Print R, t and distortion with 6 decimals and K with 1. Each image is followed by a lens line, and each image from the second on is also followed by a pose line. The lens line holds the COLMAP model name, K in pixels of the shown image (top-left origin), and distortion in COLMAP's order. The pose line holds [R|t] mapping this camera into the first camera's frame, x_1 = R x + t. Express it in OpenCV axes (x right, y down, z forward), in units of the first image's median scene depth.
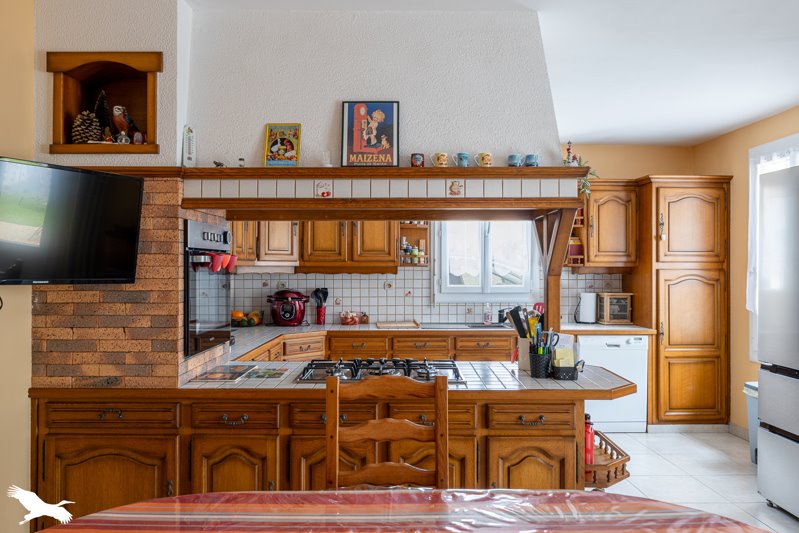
lens RADIAL K [[589.2, 0, 399.5], [0, 589.2, 266.5], [0, 0, 1]] dist [0.006826, 0.002950]
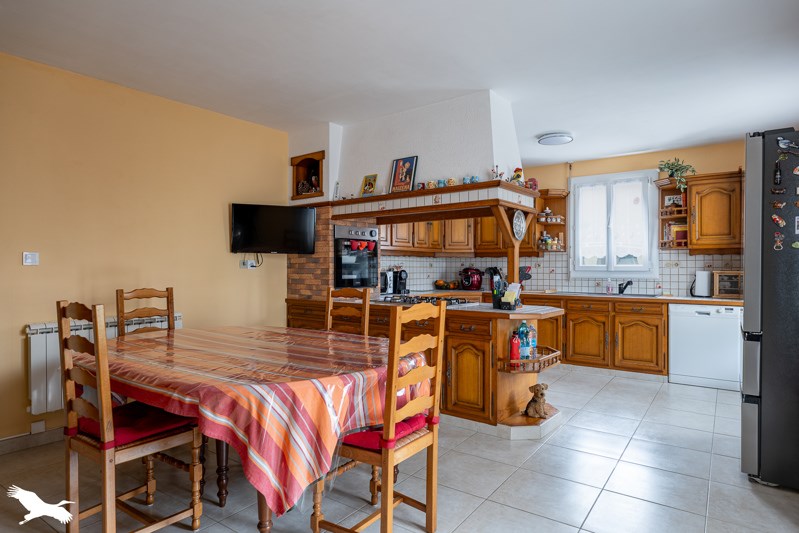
lens RADIAL K [[445.1, 0, 399.5], [0, 445.1, 266.5], [0, 0, 1]] dist [-0.001618, 0.000090]
pose [[0.804481, 0.000206, -0.593978, 0.800040], [0.002461, 0.999990, 0.003681, 0.067641], [0.593973, -0.004423, 0.804473, -0.177652]]
